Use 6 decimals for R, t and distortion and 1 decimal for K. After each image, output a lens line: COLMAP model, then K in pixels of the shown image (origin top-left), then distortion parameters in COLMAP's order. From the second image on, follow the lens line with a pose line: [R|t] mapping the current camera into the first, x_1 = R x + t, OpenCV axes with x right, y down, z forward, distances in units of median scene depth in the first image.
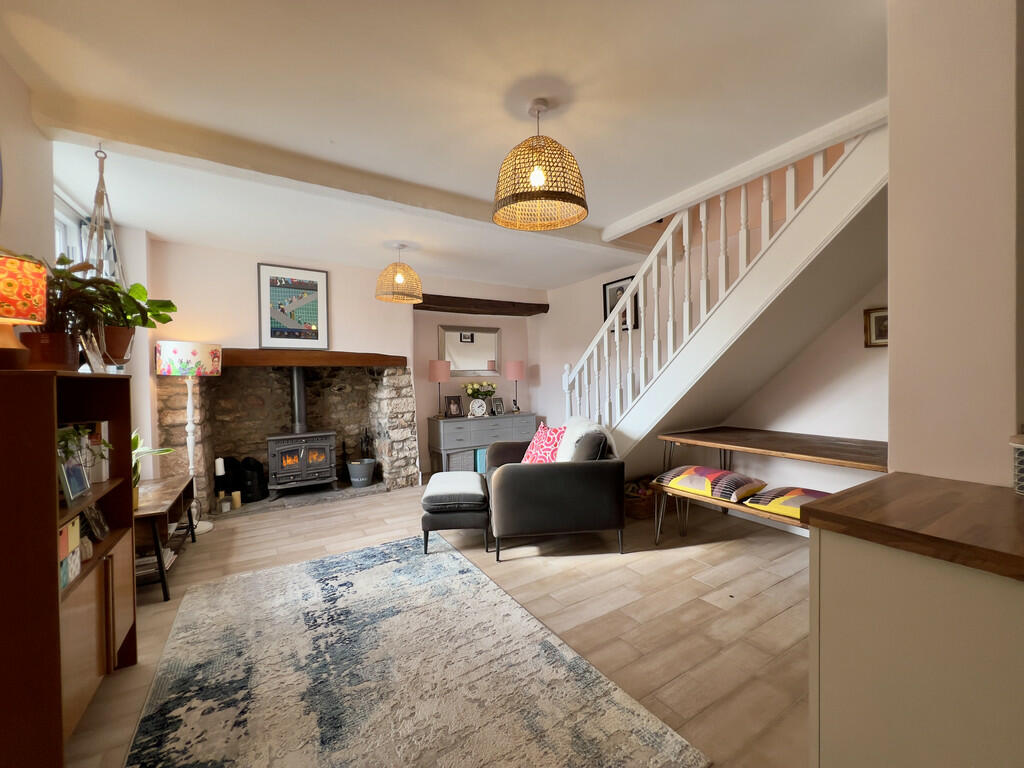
lens RADIAL K [[410.9, 0, 512.2], [0, 410.9, 382.0], [0, 0, 1]] dist [0.000695, 0.000138]
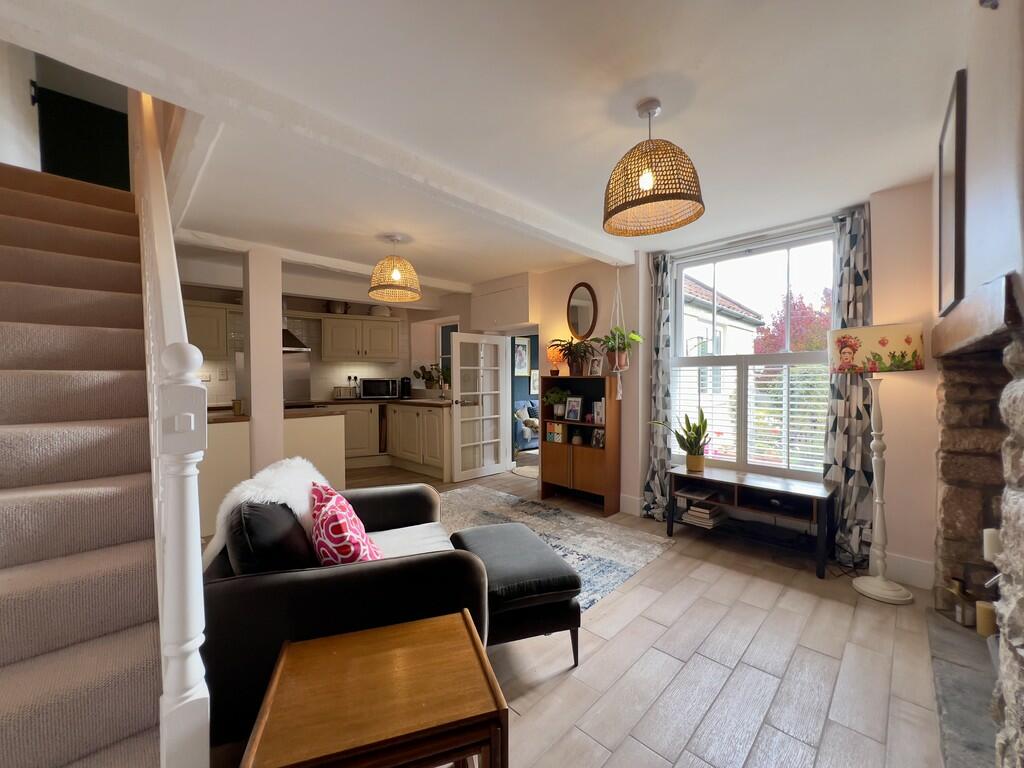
lens RADIAL K [[410.9, 0, 512.0], [0, 410.9, 385.8], [0, 0, 1]] dist [0.000695, 0.000138]
pose [[-0.970726, 0.025352, -0.238850, 0.002951], [0.016731, 0.999136, 0.038053, -0.024900], [0.239608, 0.032943, -0.970311, 1.226141]]
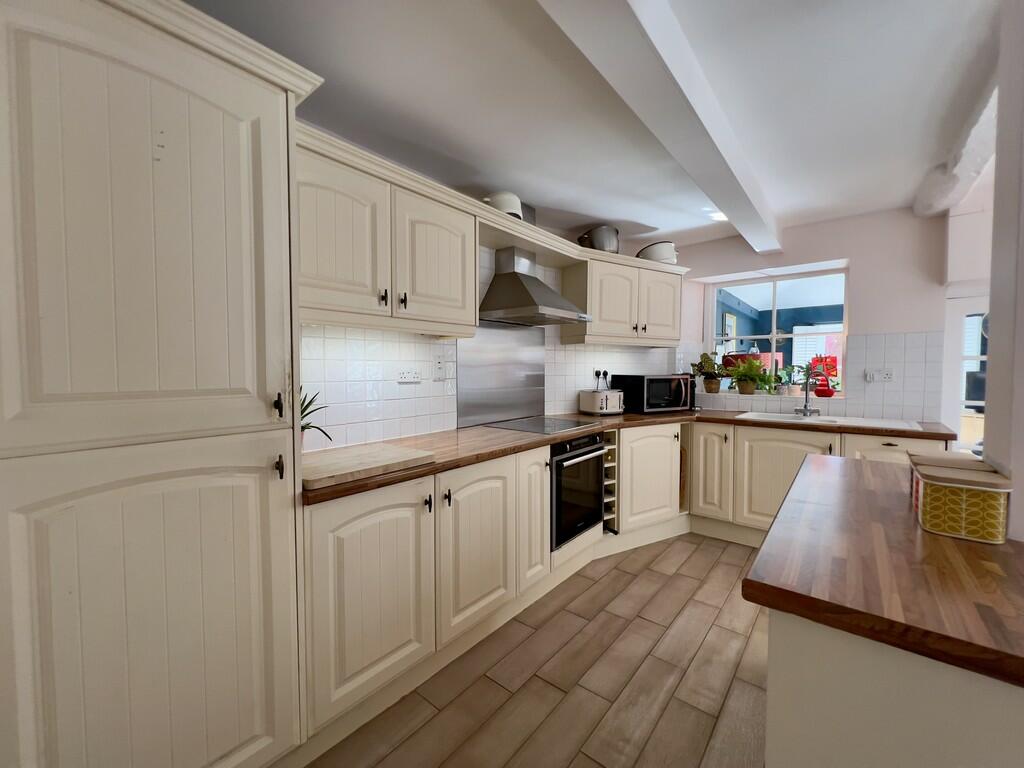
lens RADIAL K [[410.9, 0, 511.7], [0, 410.9, 384.6], [0, 0, 1]] dist [0.000695, 0.000138]
pose [[-0.944633, 0.028845, -0.326859, 0.644234], [0.010809, 0.998323, 0.056864, -0.034130], [0.327951, 0.050182, -0.943361, 0.384347]]
